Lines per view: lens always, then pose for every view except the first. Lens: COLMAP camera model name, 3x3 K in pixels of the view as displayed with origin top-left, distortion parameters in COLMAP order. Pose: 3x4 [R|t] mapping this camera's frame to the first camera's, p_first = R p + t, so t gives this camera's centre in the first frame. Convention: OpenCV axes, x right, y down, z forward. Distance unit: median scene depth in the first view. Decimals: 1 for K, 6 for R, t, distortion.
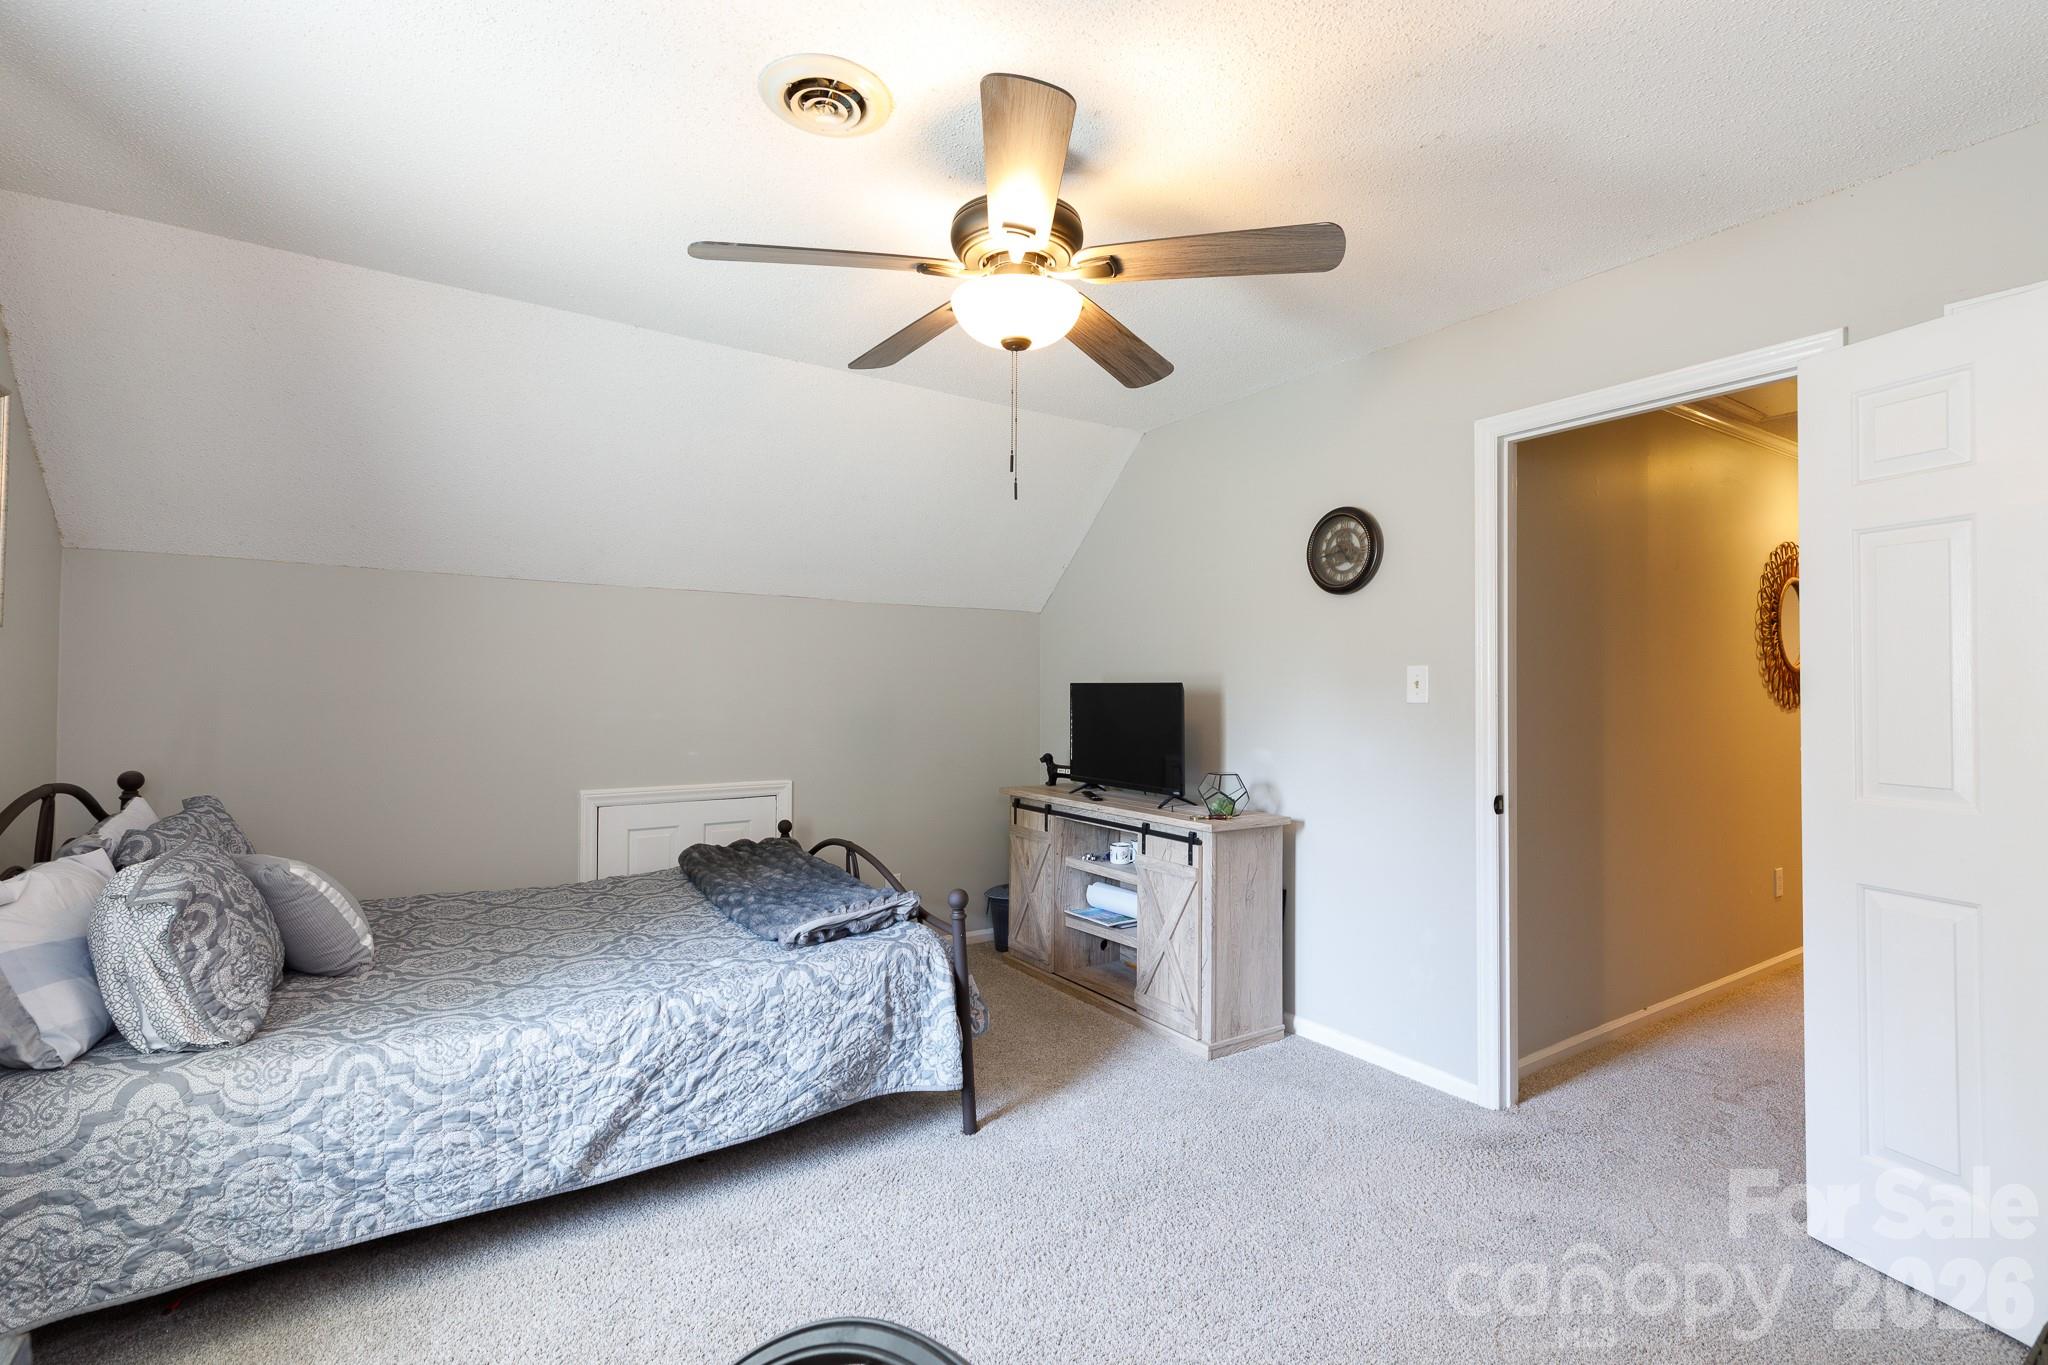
lens RADIAL K [[923.2, 0, 1023.1], [0, 923.2, 684.3], [0, 0, 1]] dist [0.001490, 0.001539]
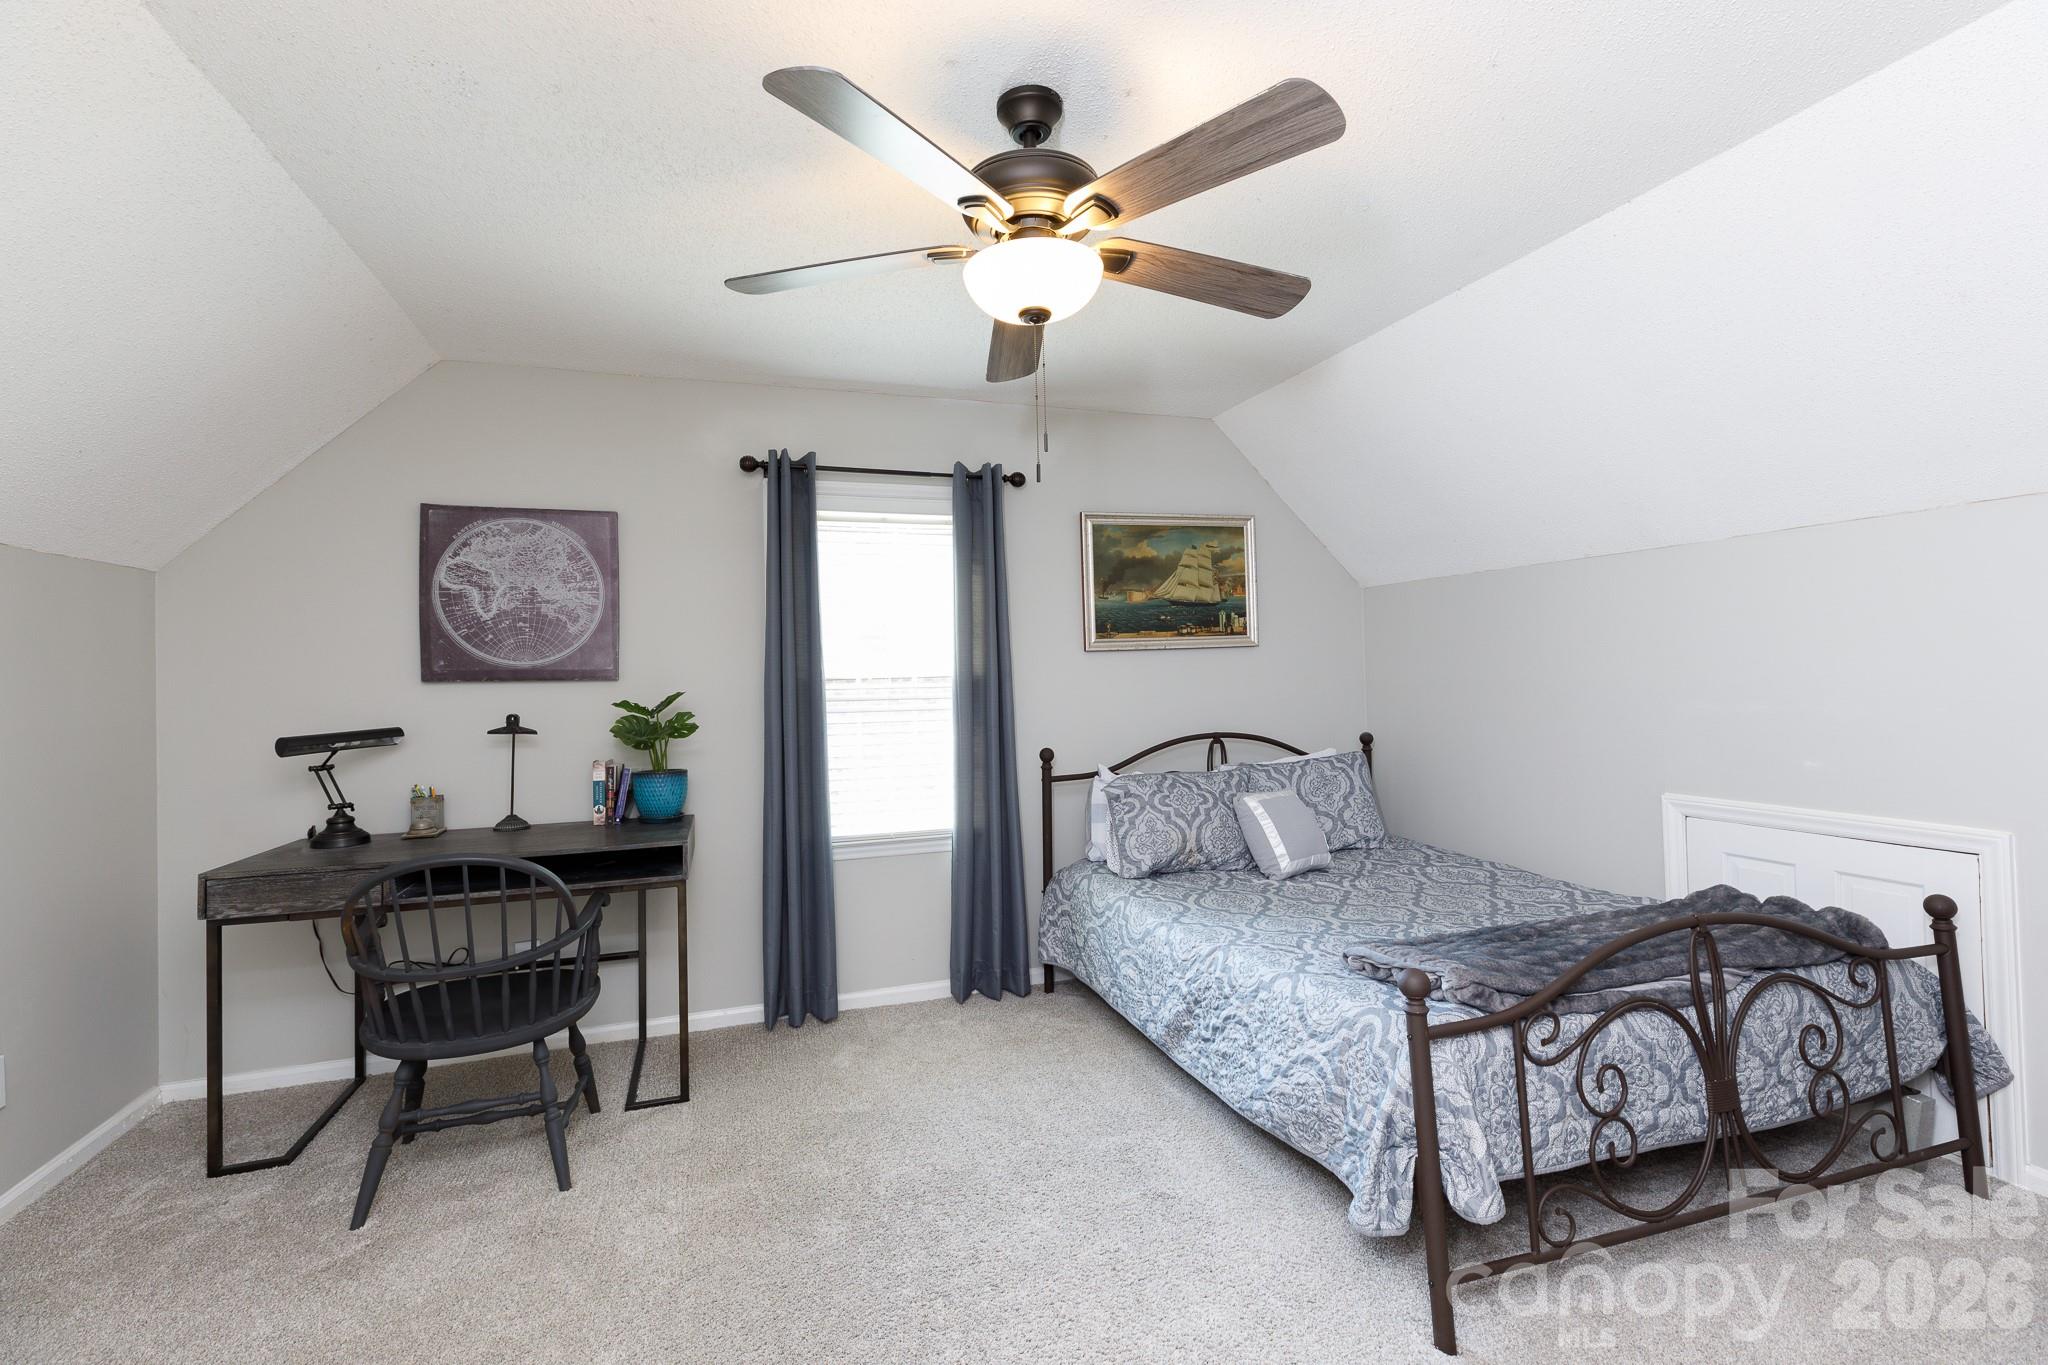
lens RADIAL K [[923.2, 0, 1022.3], [0, 923.2, 684.5], [0, 0, 1]] dist [0.001490, 0.001539]
pose [[-0.260725, 0.006813, -0.965389, 0.791263], [0.022631, 0.999743, 0.000944, 0.002280], [0.965148, -0.021601, -0.260813, 1.066208]]
